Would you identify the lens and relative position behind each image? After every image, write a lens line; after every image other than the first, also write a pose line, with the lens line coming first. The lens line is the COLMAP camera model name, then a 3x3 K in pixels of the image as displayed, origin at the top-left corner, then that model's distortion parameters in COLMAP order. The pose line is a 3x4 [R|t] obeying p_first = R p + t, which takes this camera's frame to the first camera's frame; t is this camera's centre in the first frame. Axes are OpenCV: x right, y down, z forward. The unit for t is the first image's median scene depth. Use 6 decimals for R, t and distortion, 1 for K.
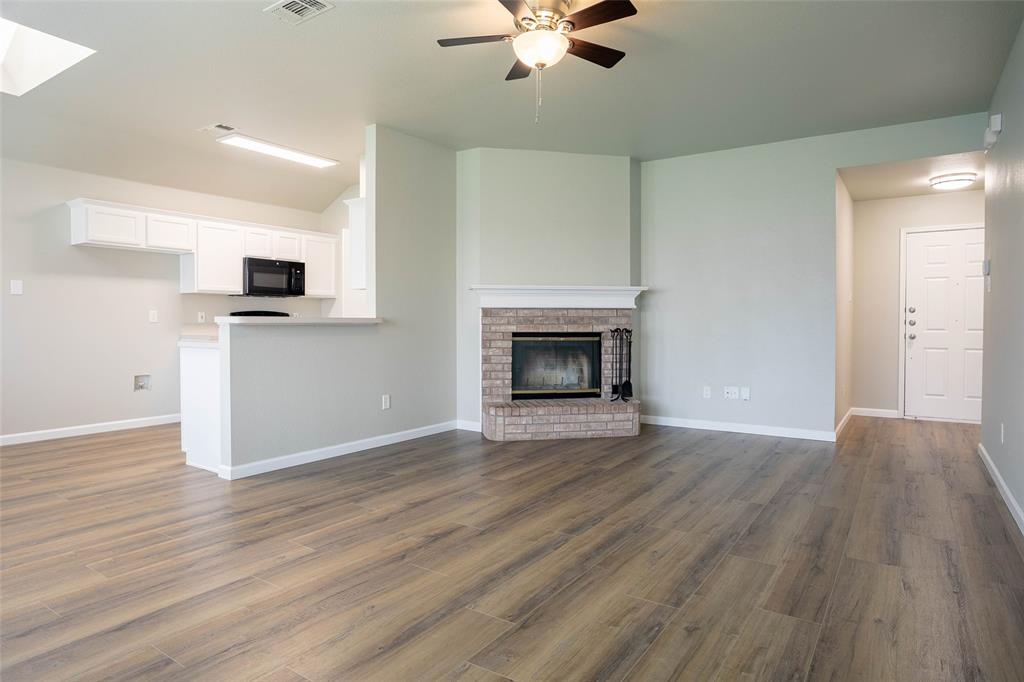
lens RADIAL K [[610.1, 0, 514.3], [0, 610.1, 326.6], [0, 0, 1]] dist [-0.069261, 0.063201]
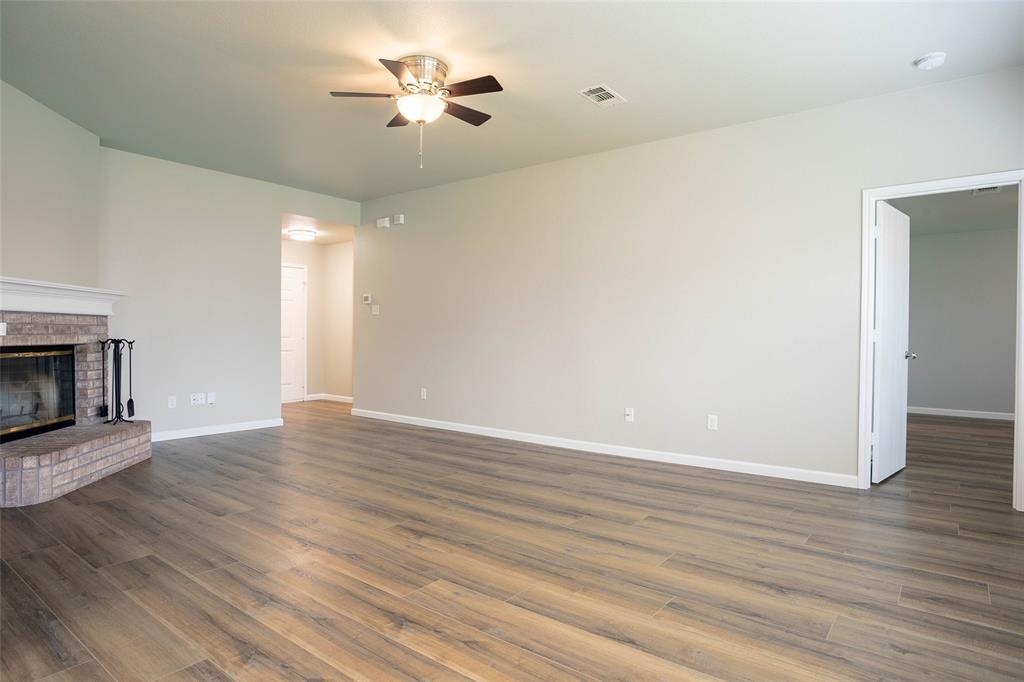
lens RADIAL K [[577.9, 0, 480.3], [0, 577.9, 326.4], [0, 0, 1]] dist [-0.020379, 0.000184]
pose [[0.092982, 0.011961, 0.995596, -0.632436], [-0.001217, 0.999928, -0.011900, -0.006459], [-0.995667, -0.000105, 0.092990, 0.442060]]
